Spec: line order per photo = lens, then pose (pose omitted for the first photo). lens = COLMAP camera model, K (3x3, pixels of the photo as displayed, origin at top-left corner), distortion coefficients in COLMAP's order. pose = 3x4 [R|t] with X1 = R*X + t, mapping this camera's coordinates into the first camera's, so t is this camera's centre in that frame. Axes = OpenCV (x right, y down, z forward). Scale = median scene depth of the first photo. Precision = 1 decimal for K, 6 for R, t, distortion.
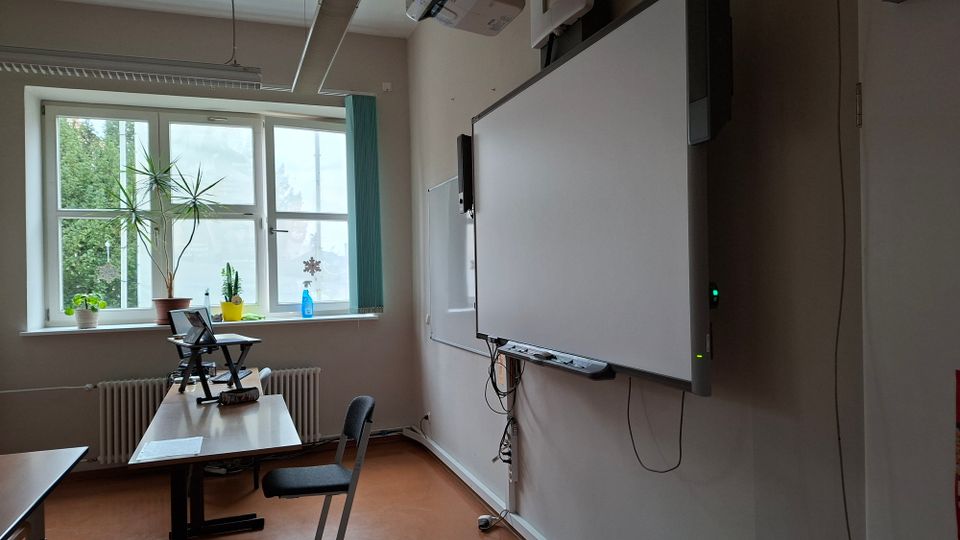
lens RADIAL K [[675.6, 0, 481.6], [0, 675.6, 267.0], [0, 0, 1]] dist [0.050992, -0.054525]
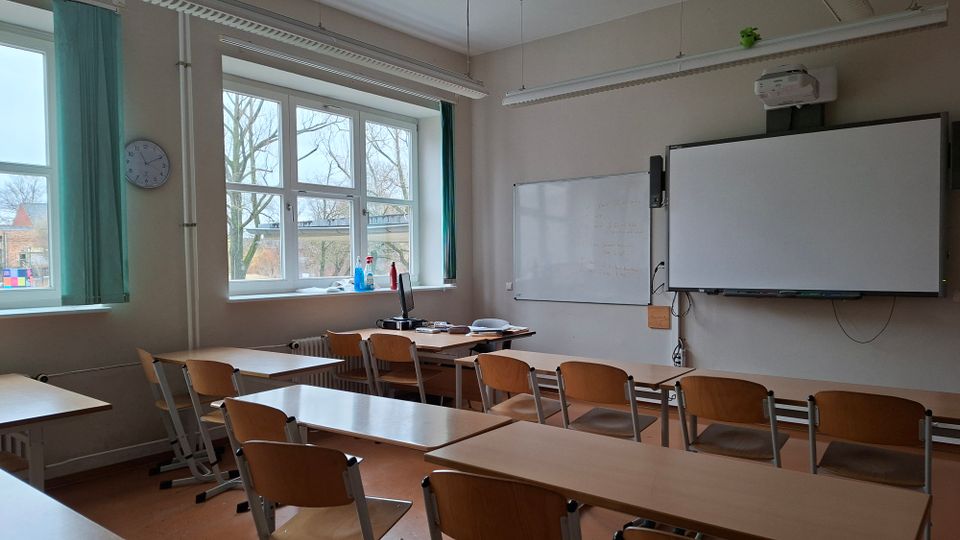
lens RADIAL K [[675.6, 0, 477.8], [0, 675.6, 273.3], [0, 0, 1]] dist [0.050992, -0.054525]
pose [[0.849033, 0.003618, 0.528327, -0.748529], [-0.013099, 0.999813, 0.014202, 0.030545], [-0.528177, -0.018979, 0.848922, -0.053329]]
